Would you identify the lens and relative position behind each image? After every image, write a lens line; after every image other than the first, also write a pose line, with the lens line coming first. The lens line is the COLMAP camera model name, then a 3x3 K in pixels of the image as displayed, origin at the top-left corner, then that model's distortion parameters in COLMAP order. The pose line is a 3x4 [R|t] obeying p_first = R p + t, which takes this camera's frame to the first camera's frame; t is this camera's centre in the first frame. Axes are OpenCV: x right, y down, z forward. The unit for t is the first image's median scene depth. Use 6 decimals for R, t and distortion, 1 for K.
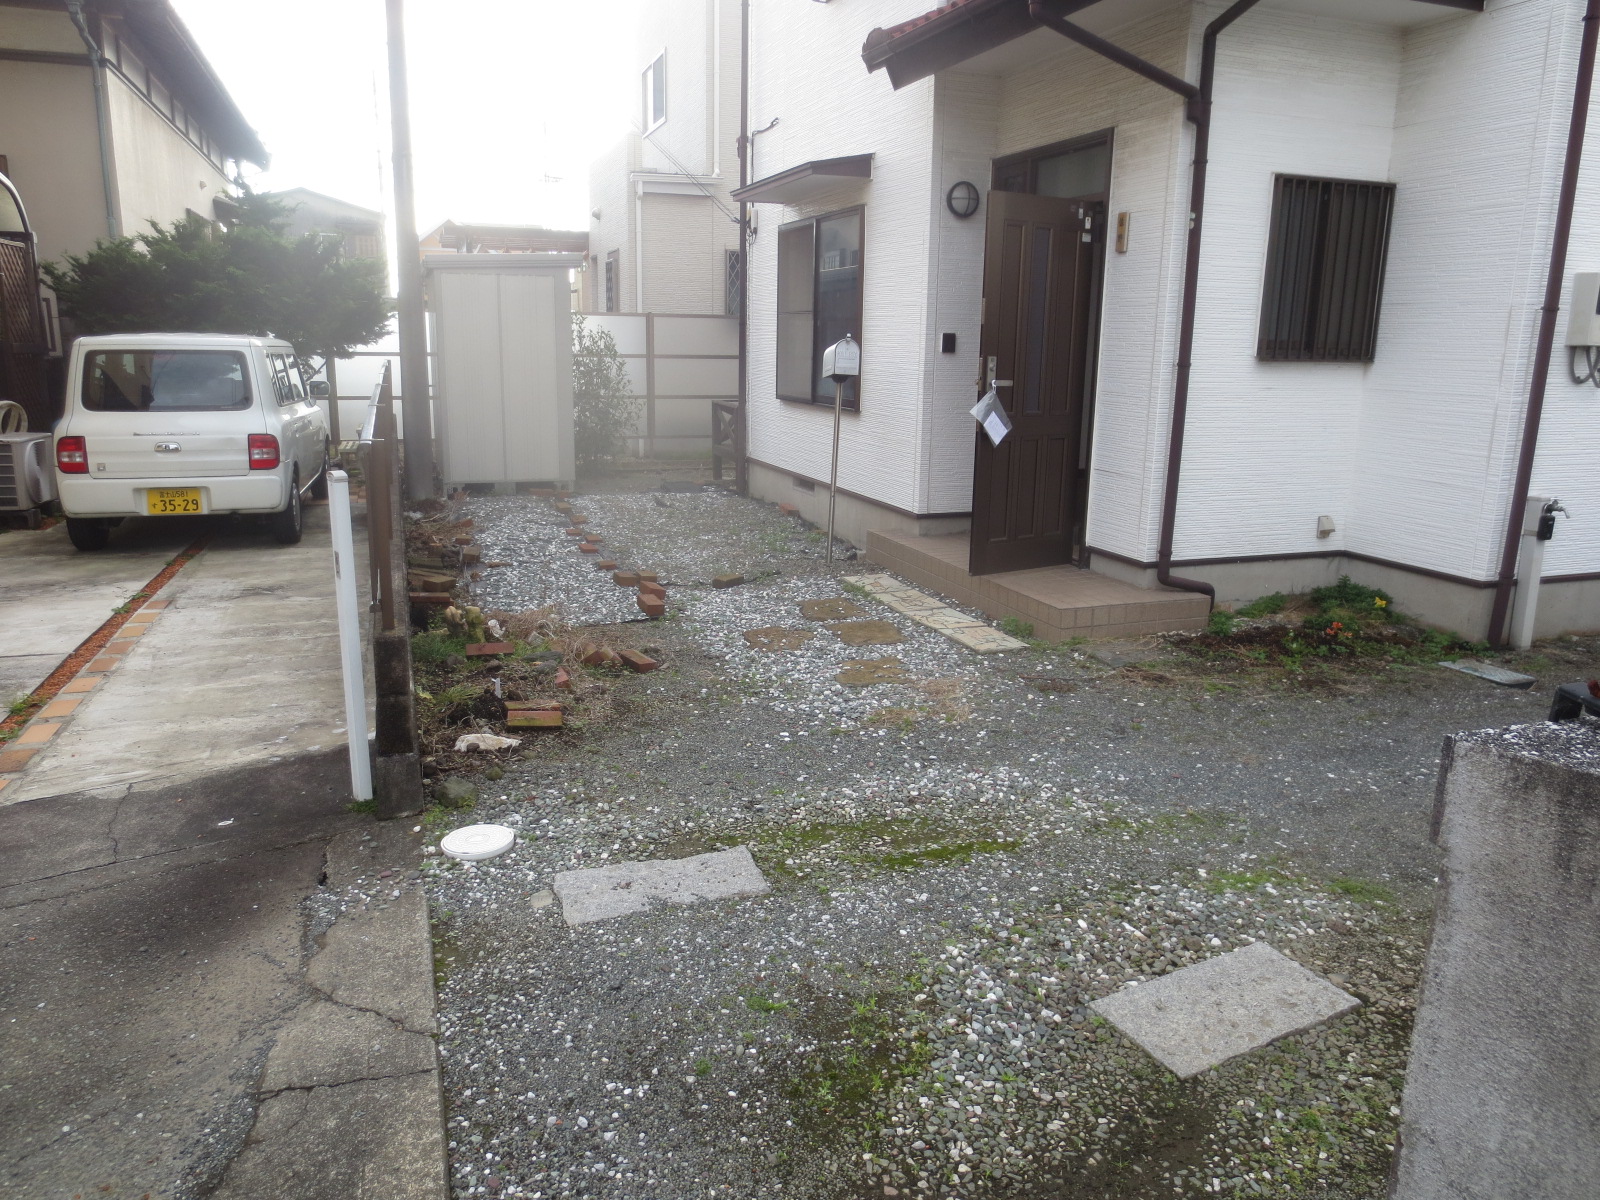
lens RADIAL K [[1131.6, 0, 803.7], [0, 1131.6, 594.5], [0, 0, 1]] dist [-0.036918, 0.019868]
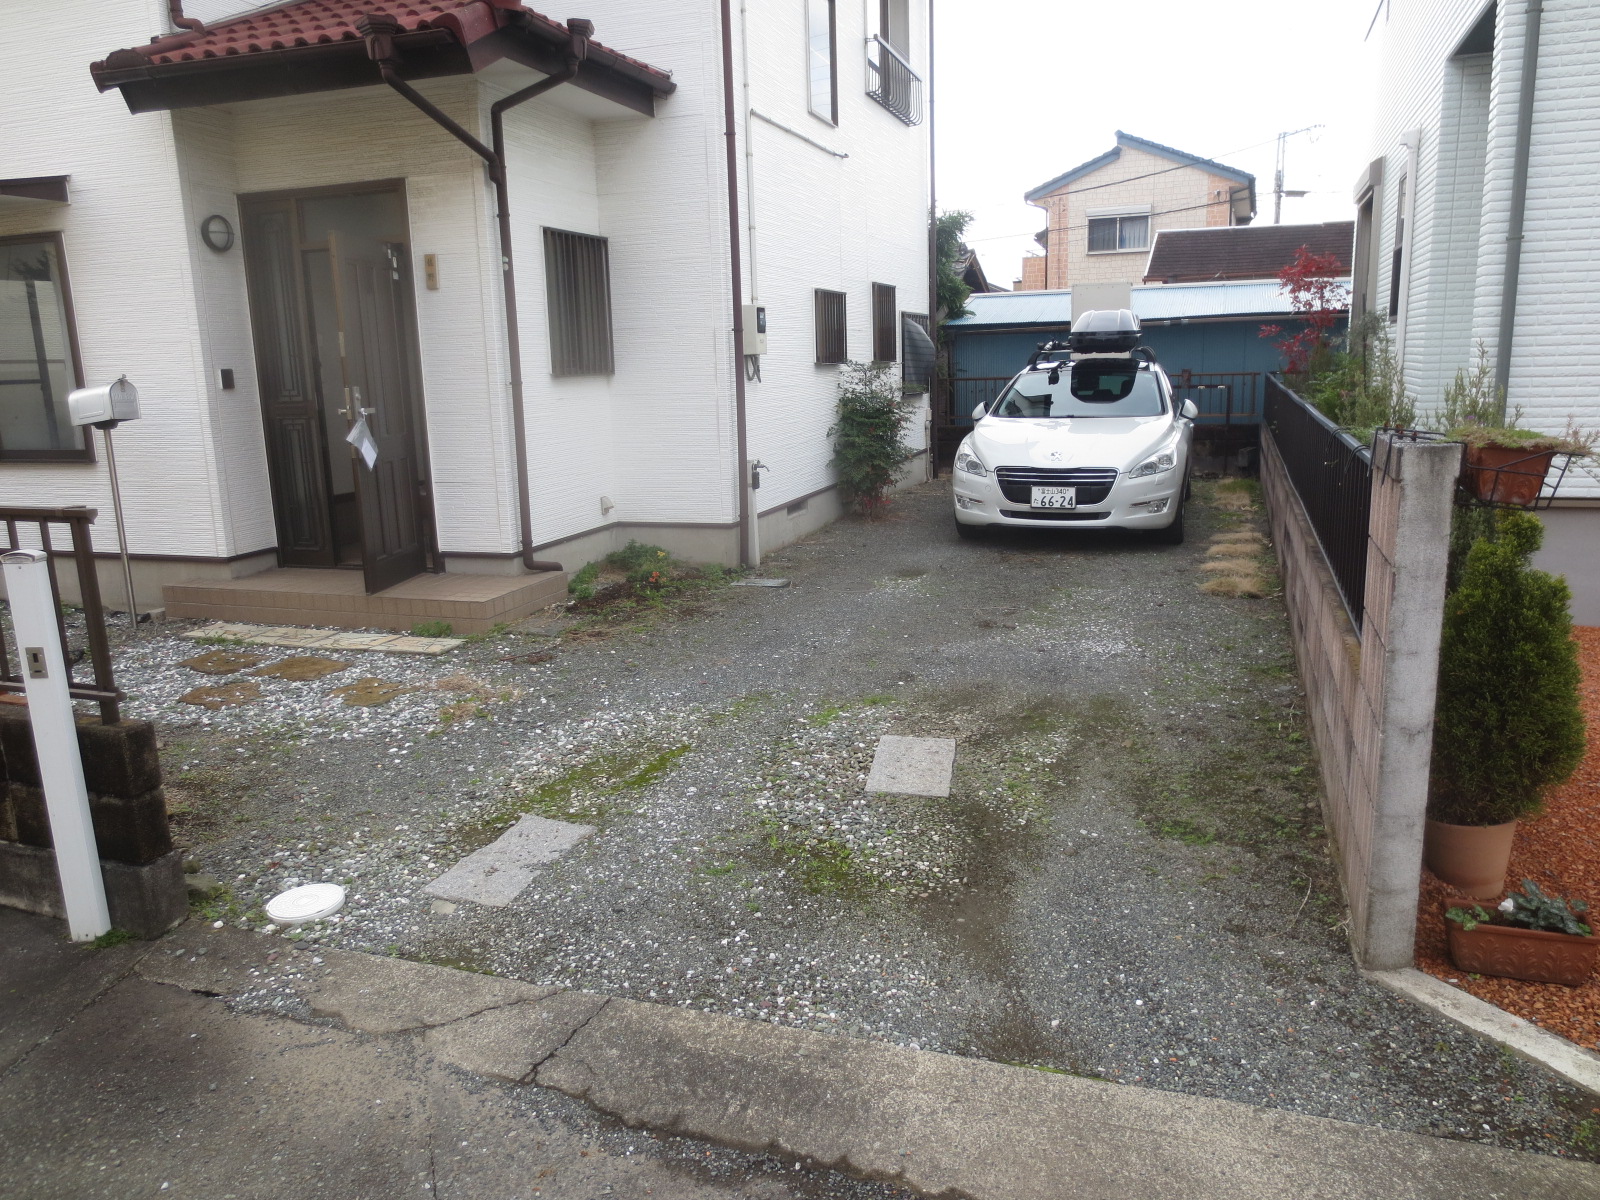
lens RADIAL K [[1131.6, 0, 803.7], [0, 1131.6, 594.5], [0, 0, 1]] dist [-0.036918, 0.019868]
pose [[0.622534, -0.191894, 0.758702, -0.474451], [0.209555, 0.974944, 0.074642, -0.012710], [-0.754015, 0.112523, 0.647148, 0.024427]]
